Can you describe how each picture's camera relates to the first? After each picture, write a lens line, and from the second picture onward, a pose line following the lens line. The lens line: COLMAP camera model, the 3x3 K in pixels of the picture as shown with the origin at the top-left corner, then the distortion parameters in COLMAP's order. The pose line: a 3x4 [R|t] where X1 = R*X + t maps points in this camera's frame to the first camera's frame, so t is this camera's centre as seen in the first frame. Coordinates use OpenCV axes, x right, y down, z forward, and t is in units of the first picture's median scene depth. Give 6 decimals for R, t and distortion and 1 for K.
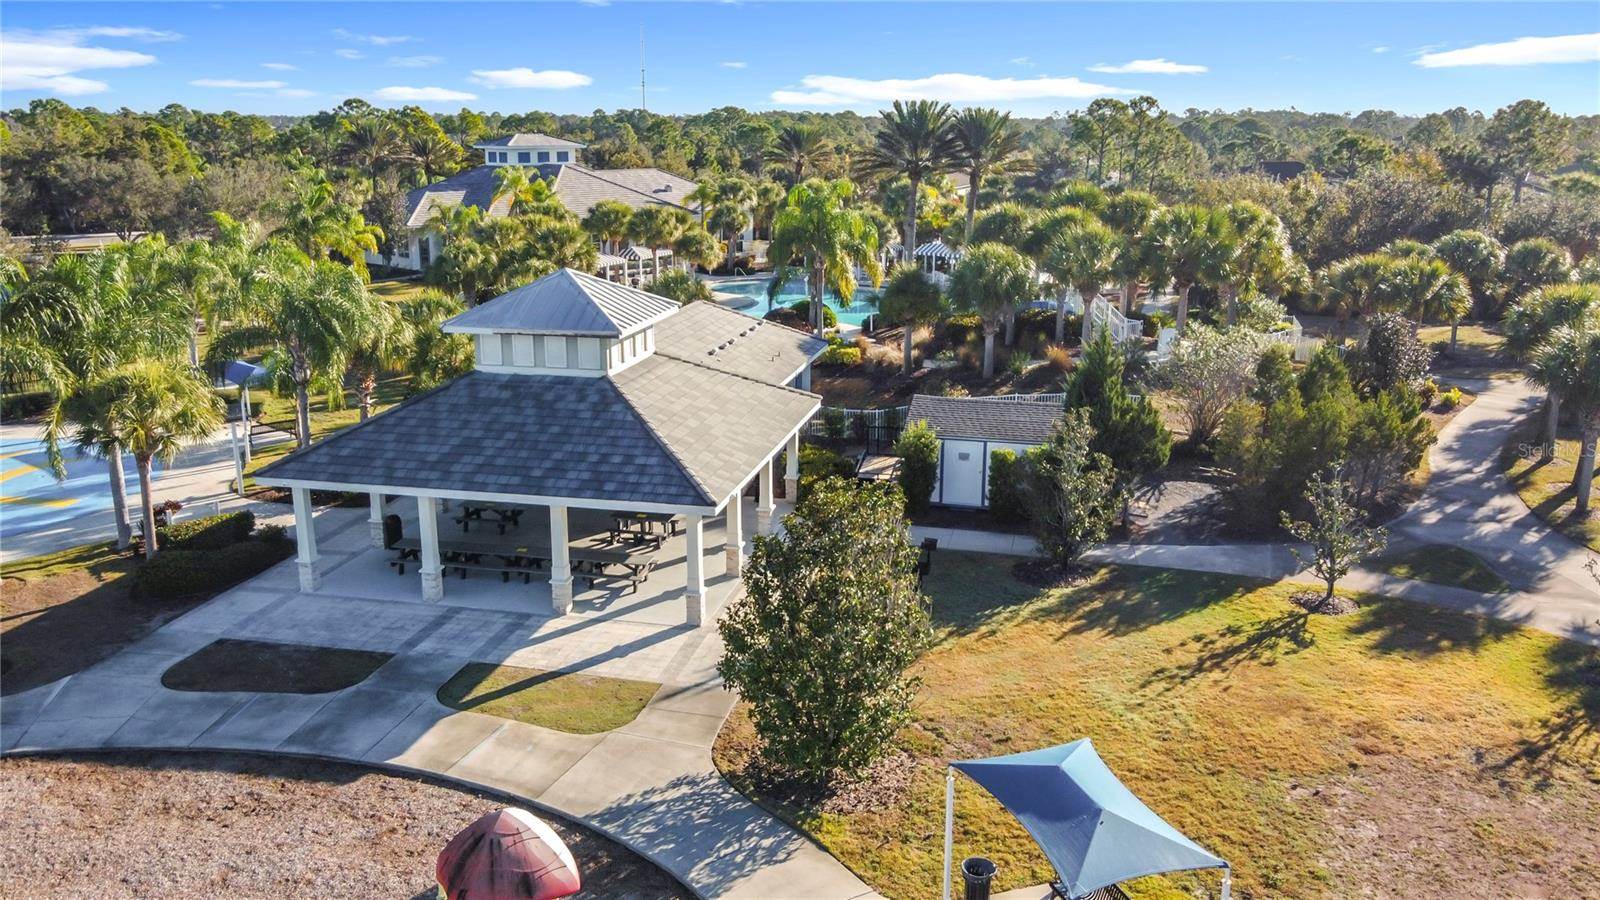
lens RADIAL K [[1240.8, 0, 803.7], [0, 1240.8, 435.9], [0, 0, 1]] dist [0.011606, 0.000032]
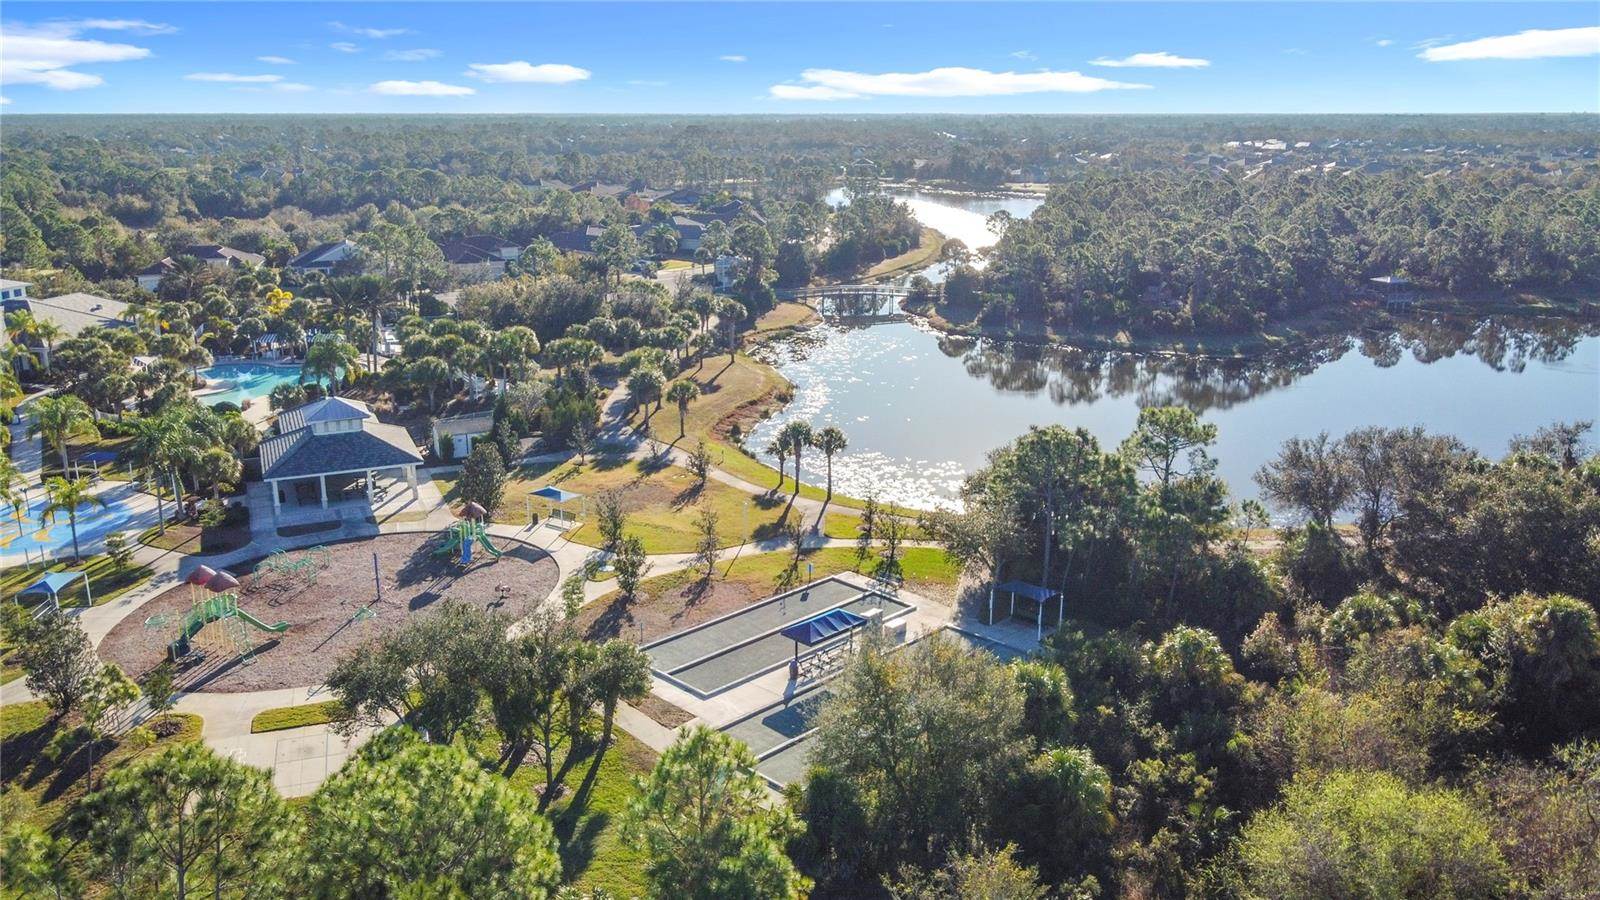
lens RADIAL K [[1240.8, 0, 796.3], [0, 1240.8, 447.4], [0, 0, 1]] dist [0.011606, 0.000032]
pose [[0.798468, -0.158389, 0.580828, -0.963334], [0.146967, 0.986864, 0.067076, -0.048034], [-0.583823, 0.031805, 0.811258, -1.877028]]
